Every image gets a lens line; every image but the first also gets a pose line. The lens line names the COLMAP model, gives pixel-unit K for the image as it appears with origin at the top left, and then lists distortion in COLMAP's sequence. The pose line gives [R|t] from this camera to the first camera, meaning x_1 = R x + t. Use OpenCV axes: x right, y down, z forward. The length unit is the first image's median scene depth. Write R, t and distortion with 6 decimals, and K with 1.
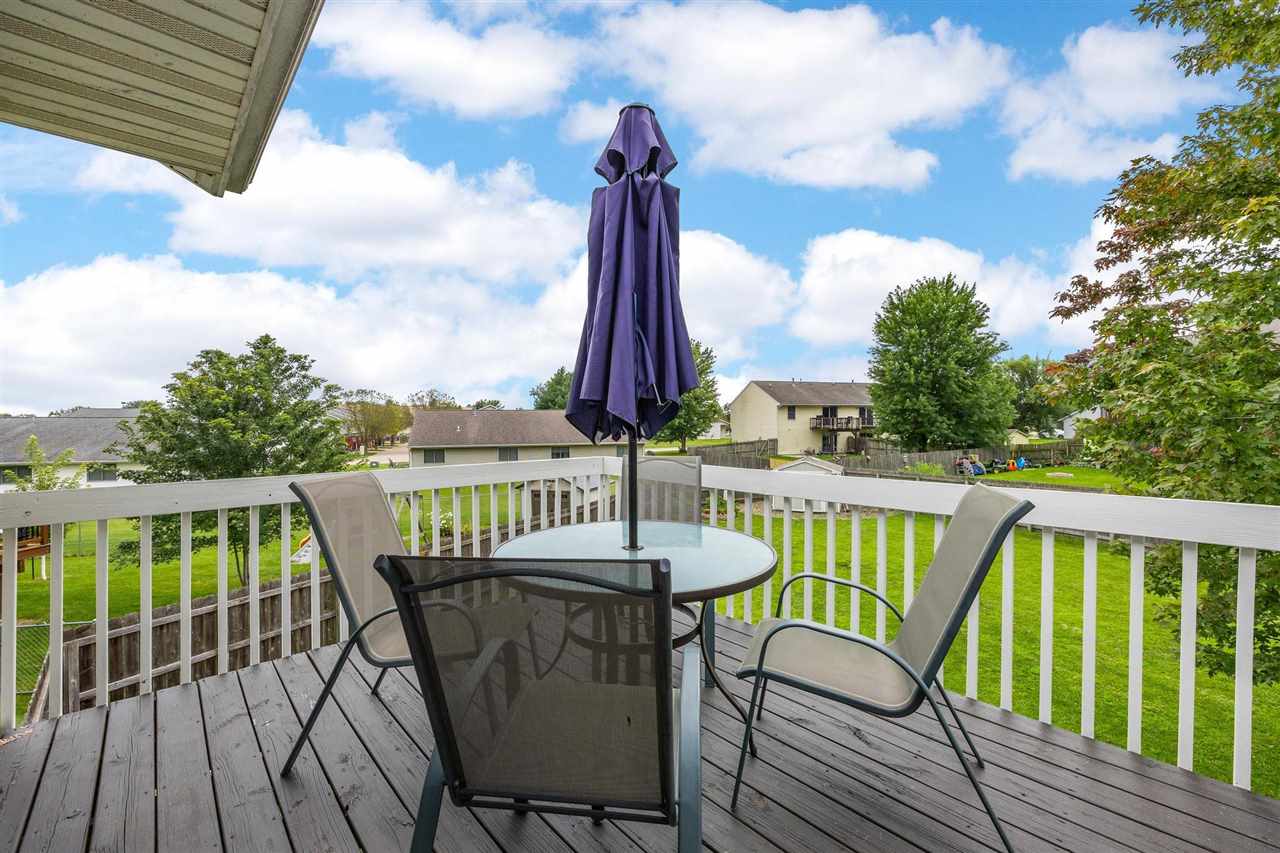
lens RADIAL K [[516.3, 0, 640.9], [0, 516.3, 415.9], [0, 0, 1]] dist [-0.002688, 0.000281]
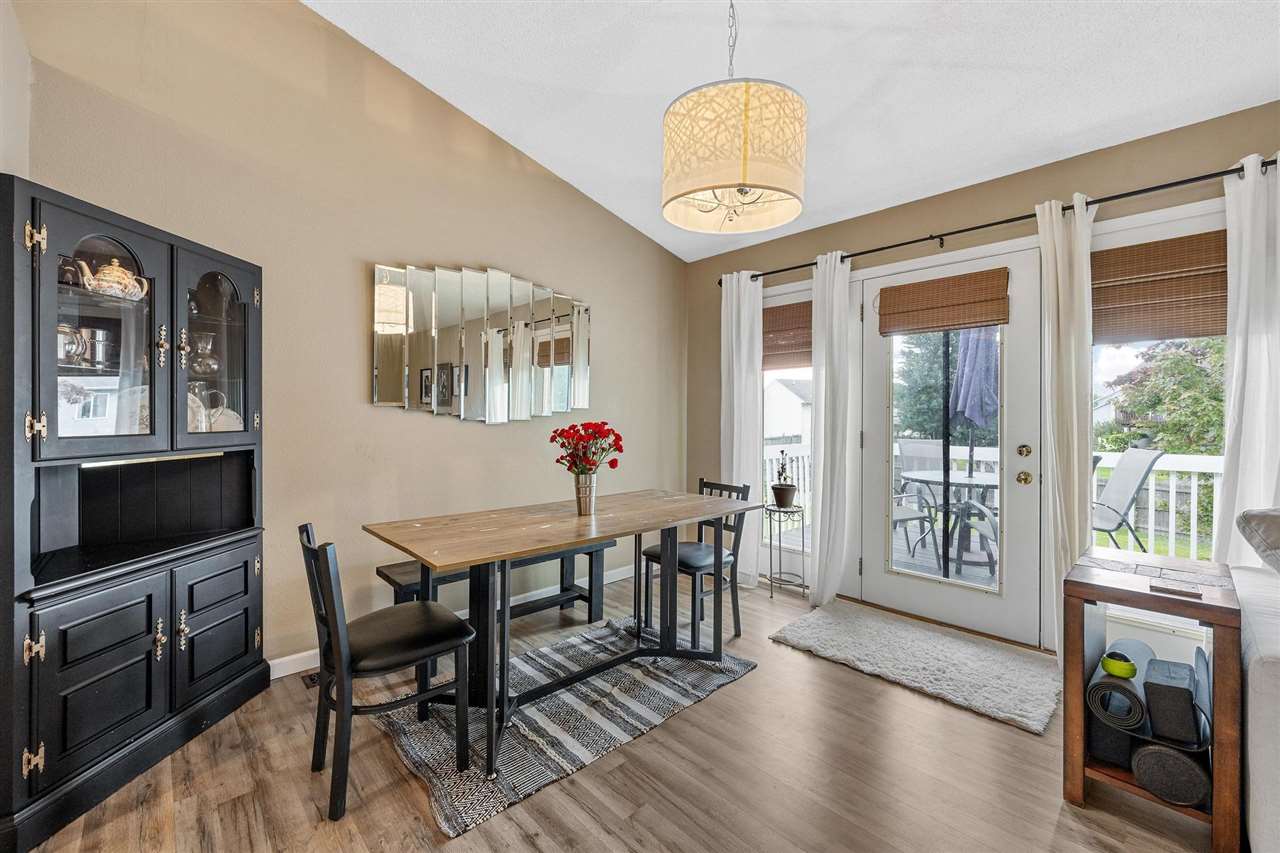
lens RADIAL K [[522.5, 0, 635.4], [0, 522.5, 422.9], [0, 0, 1]] dist [-0.004288, -0.000780]
pose [[0.999774, -0.019429, -0.008664, -0.868550], [0.019516, 0.999760, 0.009997, -0.045578], [0.008467, -0.010164, 0.999912, -0.787915]]
